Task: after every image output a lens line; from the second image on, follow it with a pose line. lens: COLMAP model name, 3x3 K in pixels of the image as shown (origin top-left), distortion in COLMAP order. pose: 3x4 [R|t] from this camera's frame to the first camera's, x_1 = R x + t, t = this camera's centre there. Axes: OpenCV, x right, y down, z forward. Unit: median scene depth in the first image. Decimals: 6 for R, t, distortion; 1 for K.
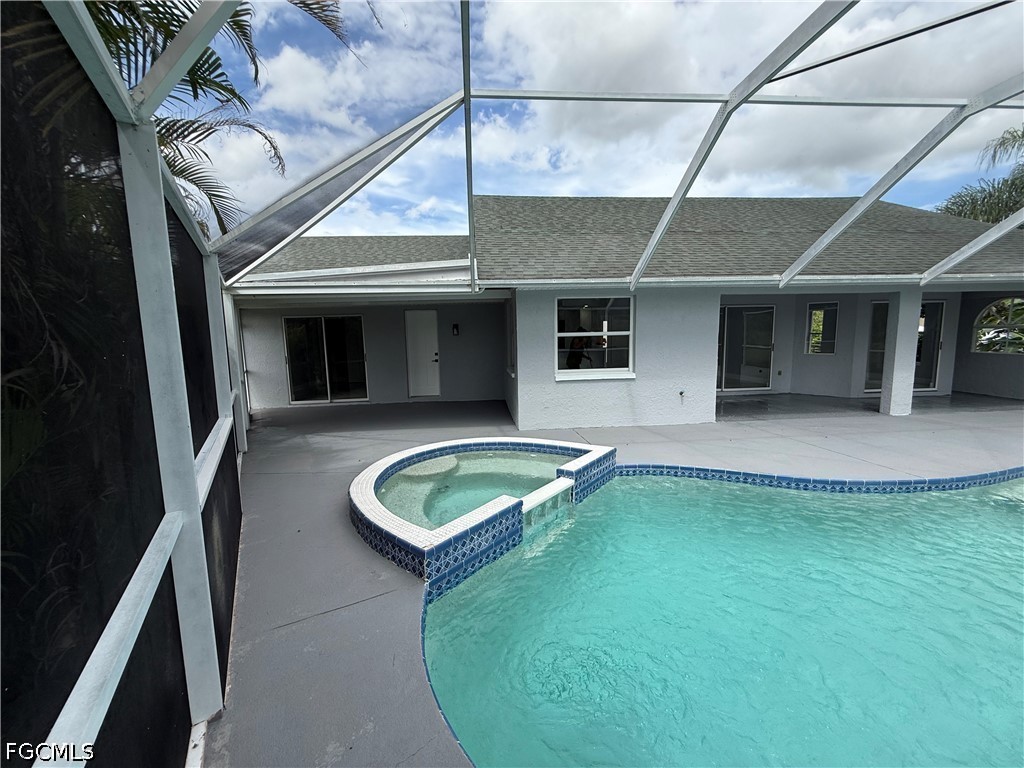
lens RADIAL K [[410.4, 0, 512.0], [0, 410.4, 384.0], [0, 0, 1]] dist [-0.001771, -0.000416]
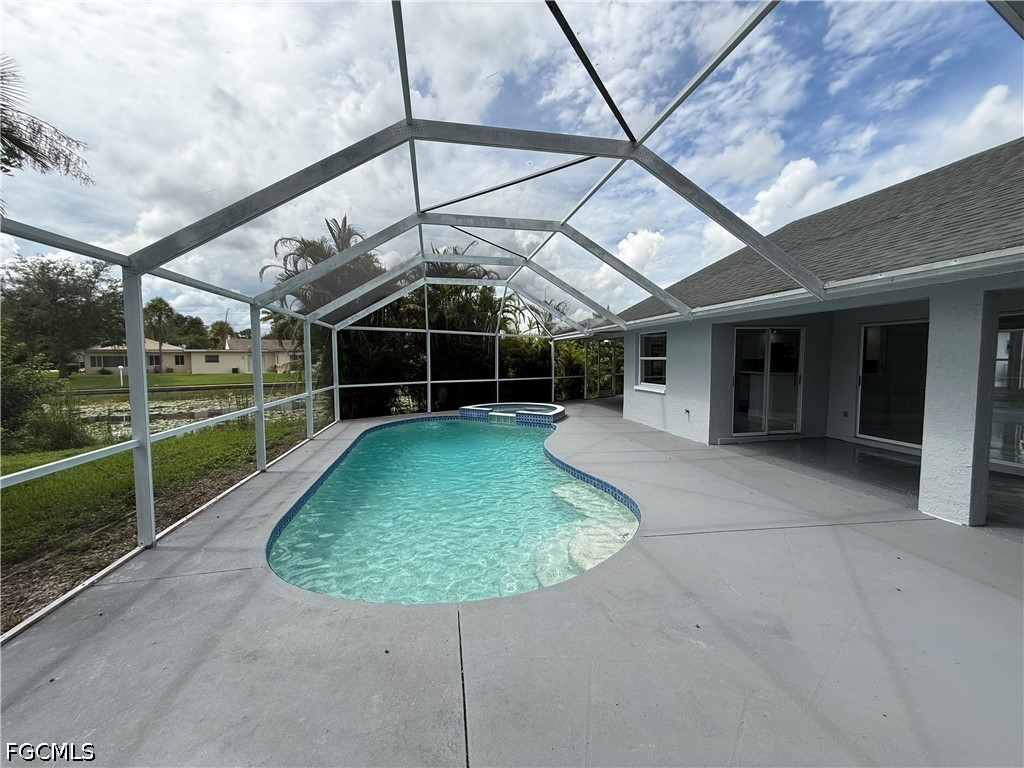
lens RADIAL K [[410.4, 0, 512.0], [0, 410.4, 384.0], [0, 0, 1]] dist [-0.001771, -0.000416]
pose [[0.107863, 0.083852, -0.990623, 1.518194], [-0.115301, 0.990768, 0.071309, -0.079940], [0.987457, 0.106528, 0.116535, 0.376703]]
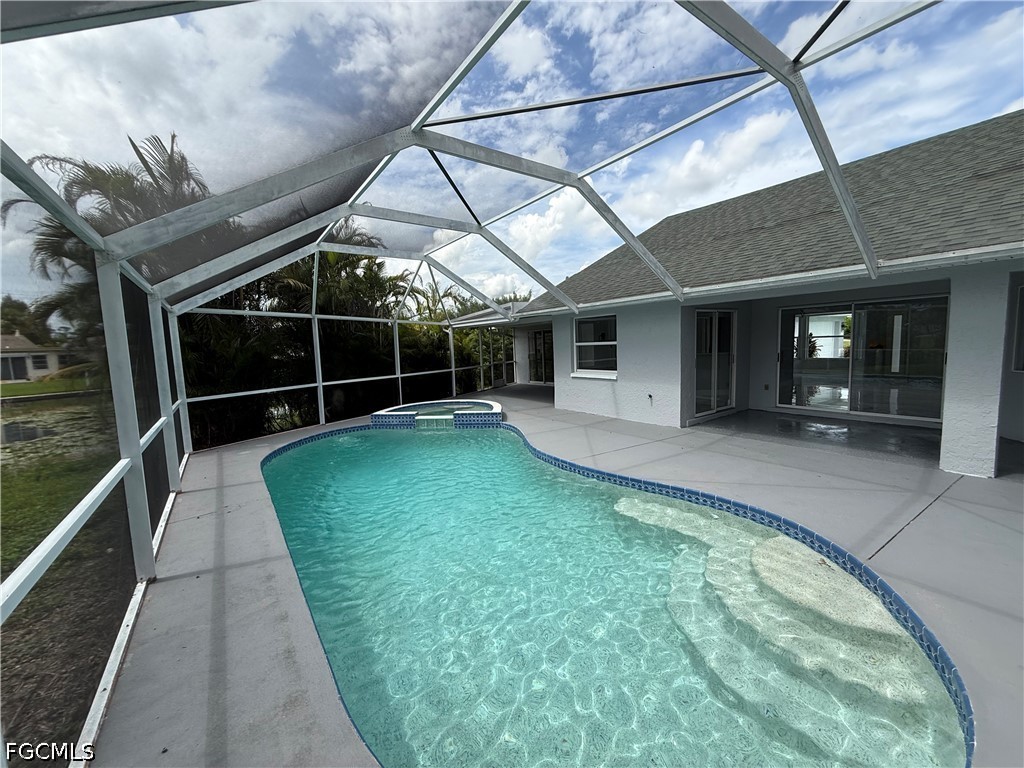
lens RADIAL K [[410.4, 0, 512.0], [0, 410.4, 384.0], [0, 0, 1]] dist [-0.001771, -0.000416]
pose [[0.510122, 0.086062, -0.855786, 1.202352], [-0.077111, 0.995551, 0.054152, -0.043169], [0.856639, 0.038367, 0.514488, 0.092492]]
